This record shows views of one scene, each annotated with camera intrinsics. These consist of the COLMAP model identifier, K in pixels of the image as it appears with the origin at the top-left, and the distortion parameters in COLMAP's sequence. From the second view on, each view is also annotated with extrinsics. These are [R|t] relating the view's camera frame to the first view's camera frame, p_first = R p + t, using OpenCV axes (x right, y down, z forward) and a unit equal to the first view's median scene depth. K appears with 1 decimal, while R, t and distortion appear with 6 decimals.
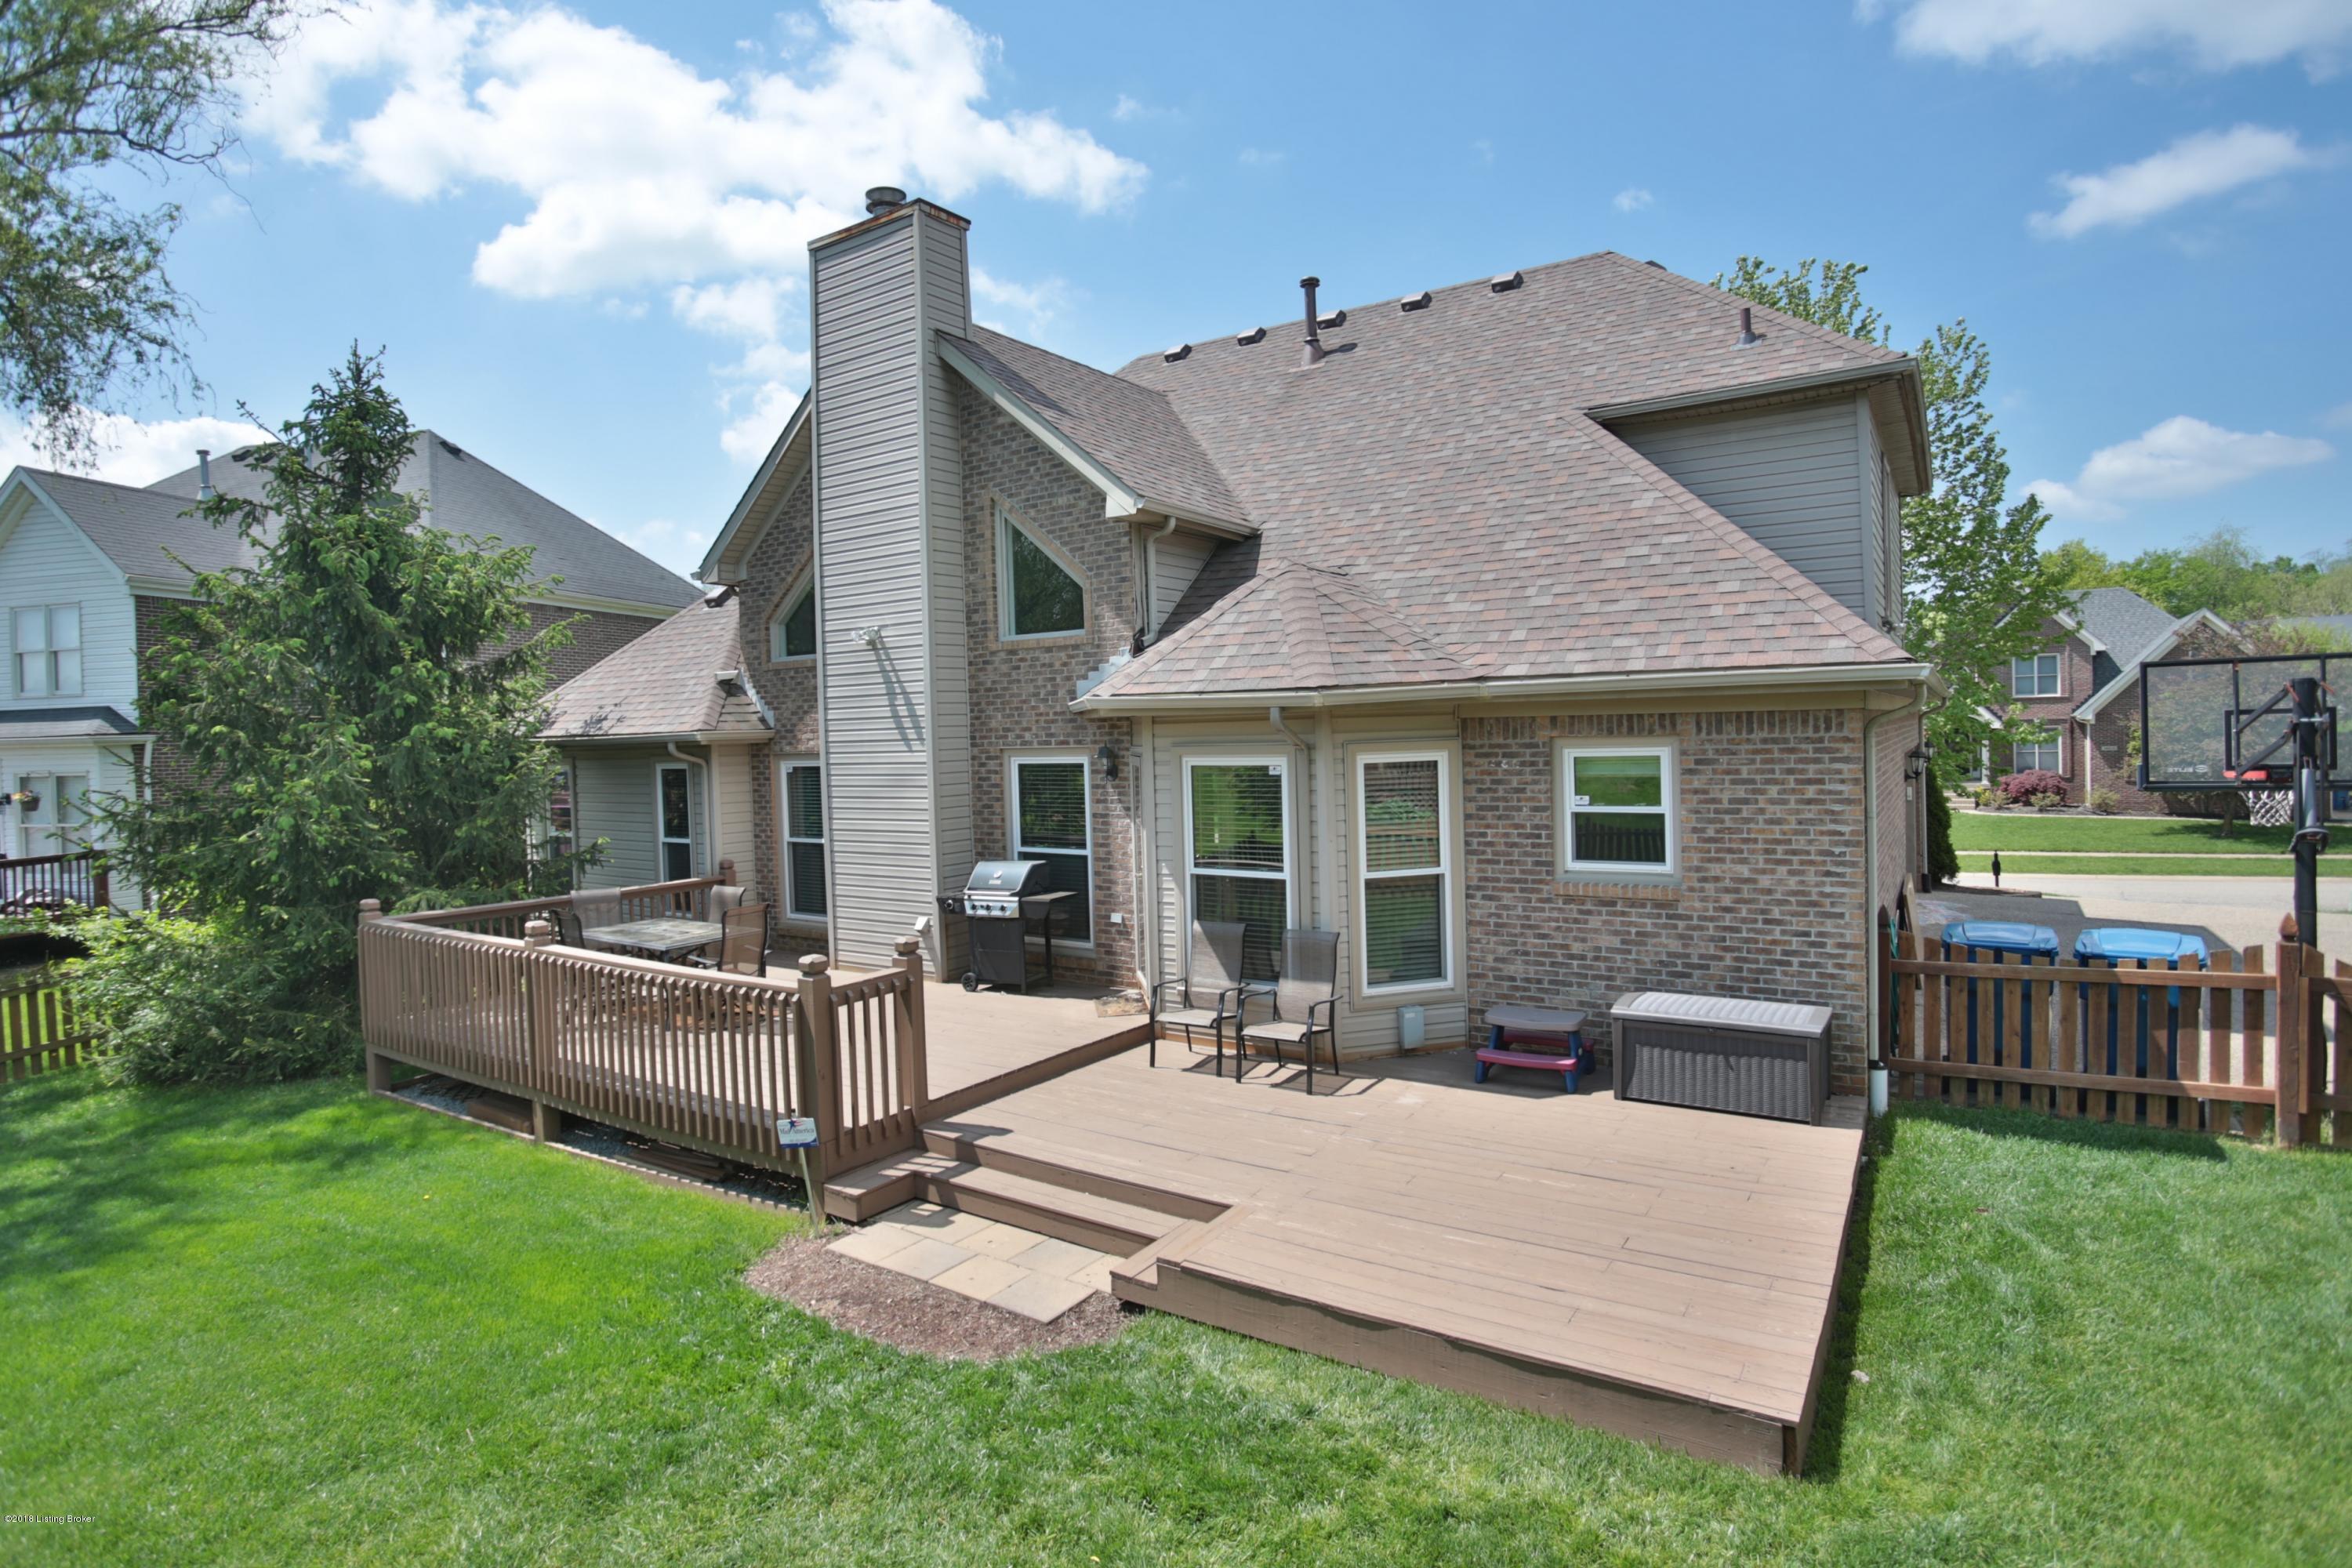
lens RADIAL K [[1229.0, 0, 1176.0], [0, 1229.0, 784.0], [0, 0, 1]] dist [-0.072692, 0.043441]
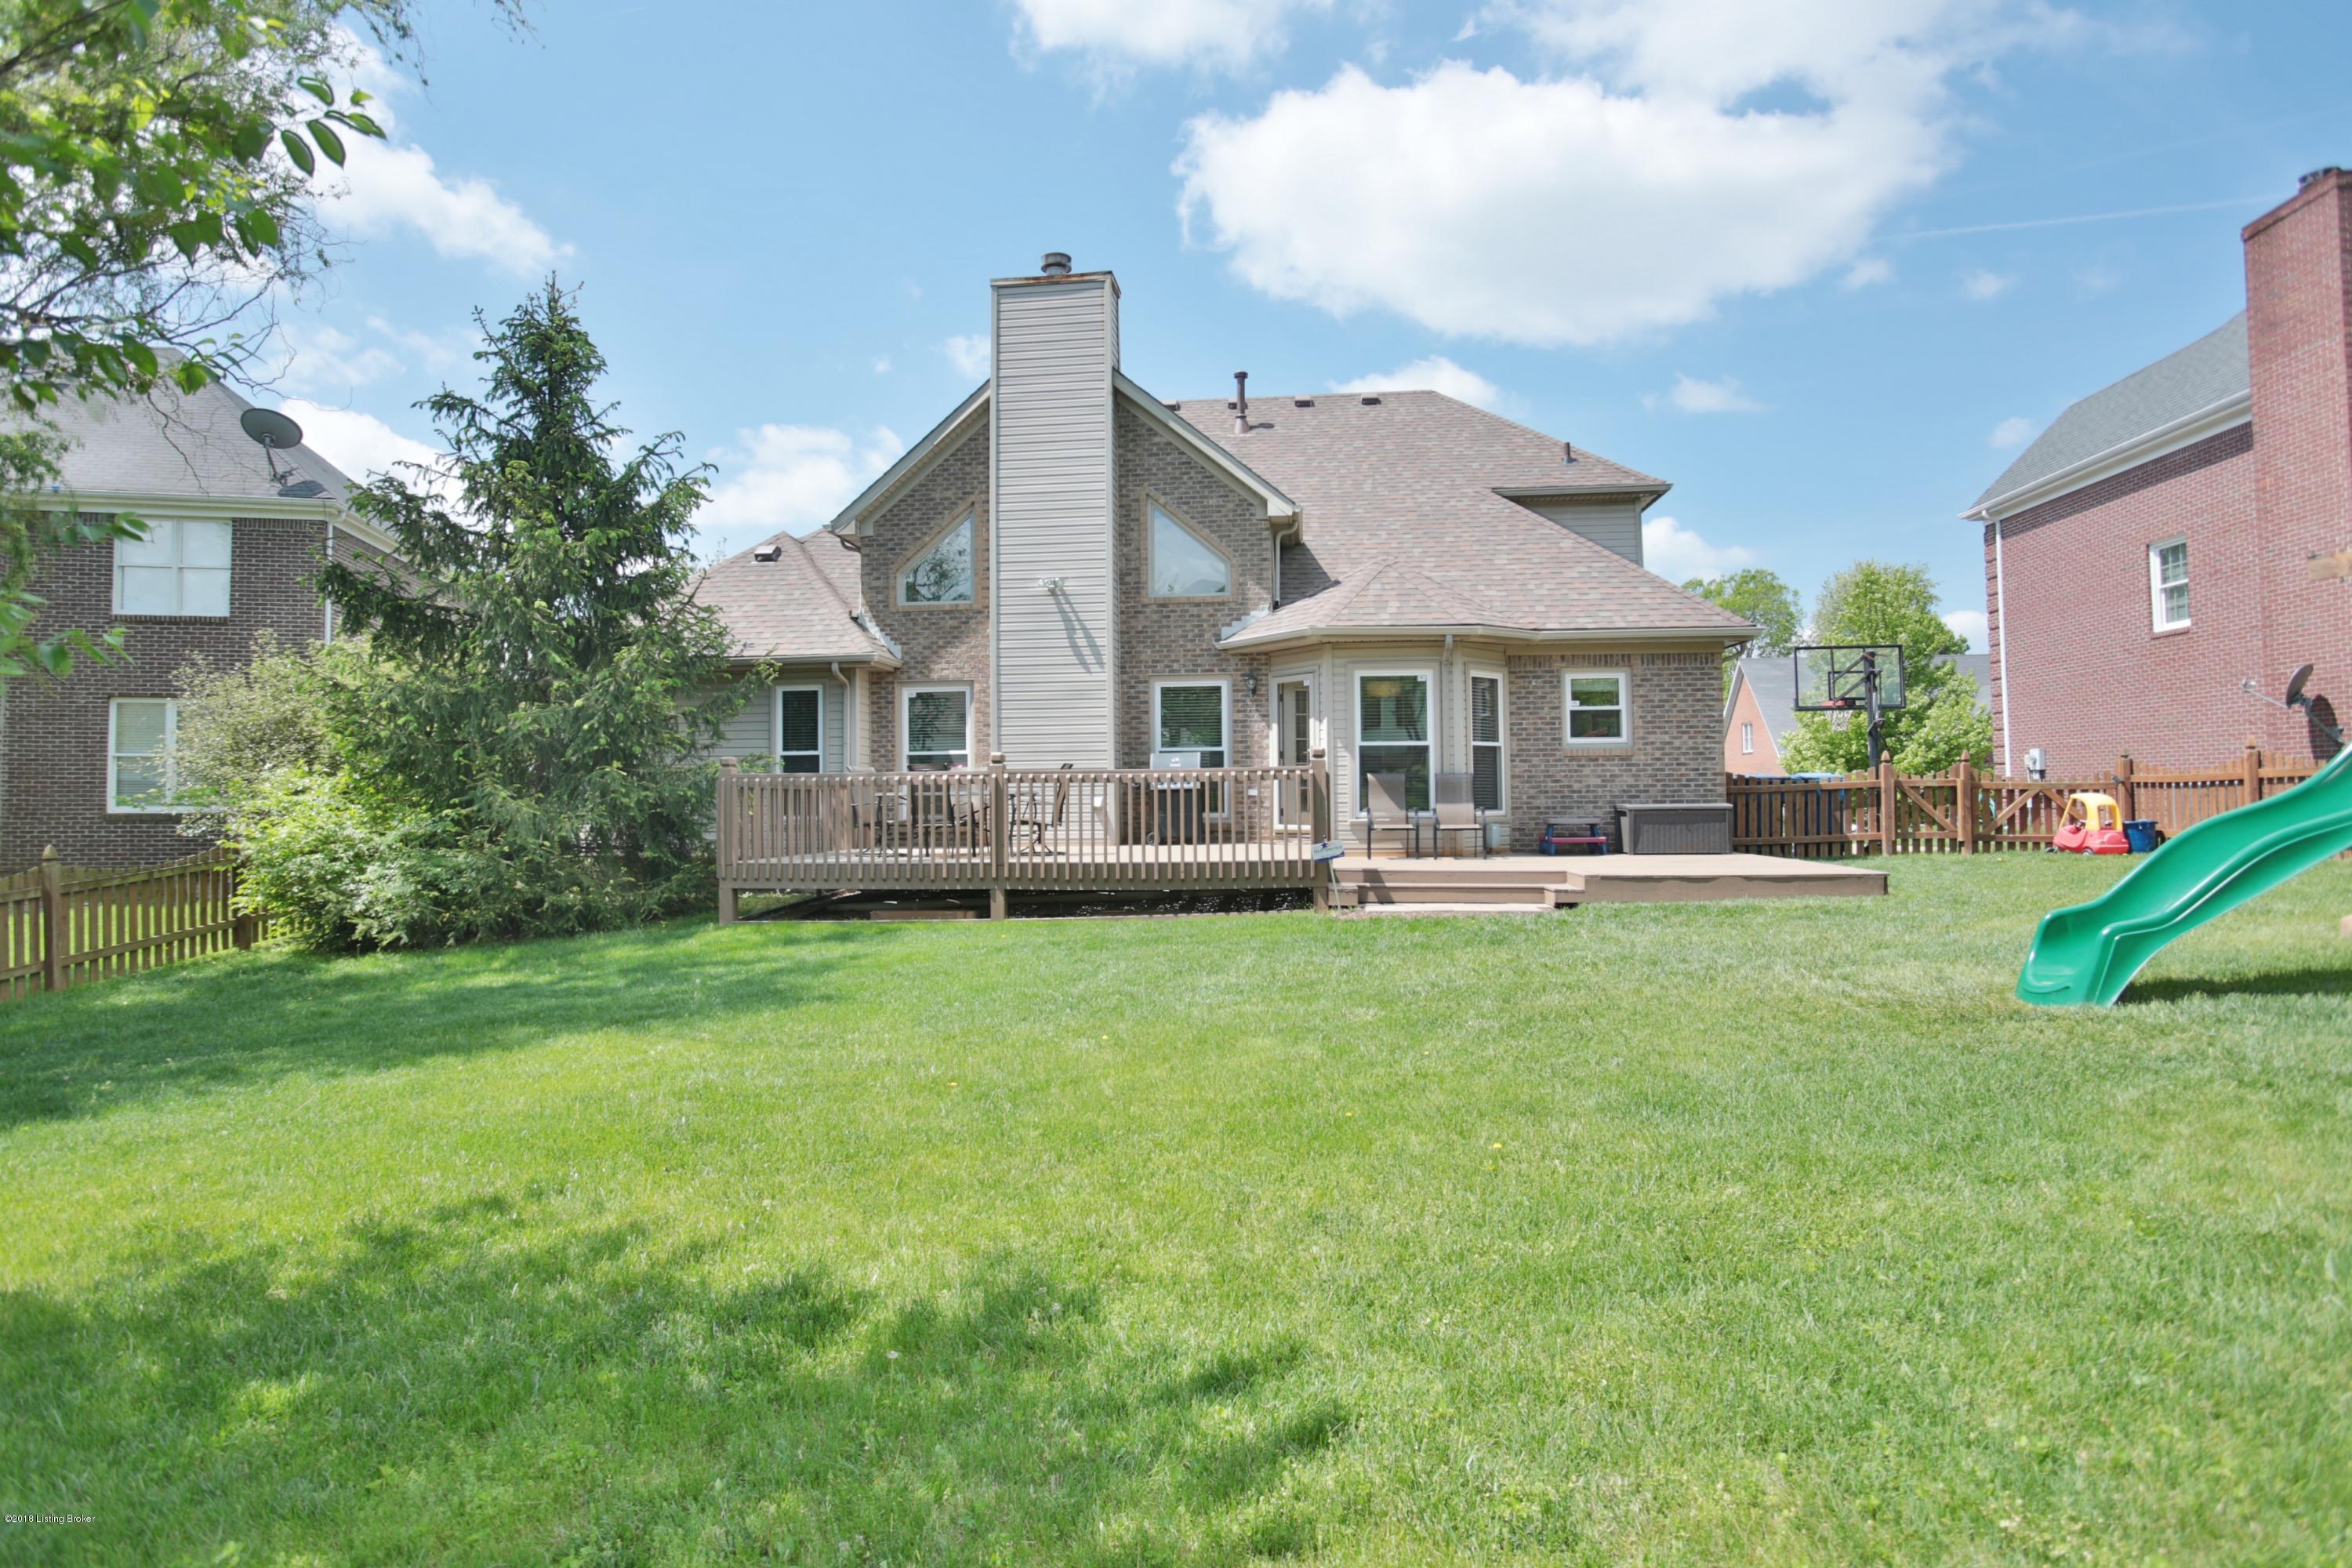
lens RADIAL K [[1229.0, 0, 1176.0], [0, 1229.0, 784.0], [0, 0, 1]] dist [-0.072692, 0.043441]
pose [[0.883616, 0.023737, 0.467611, -0.803043], [0.006450, 0.998002, -0.062849, 0.189985], [-0.468168, 0.058551, 0.881697, -0.225541]]
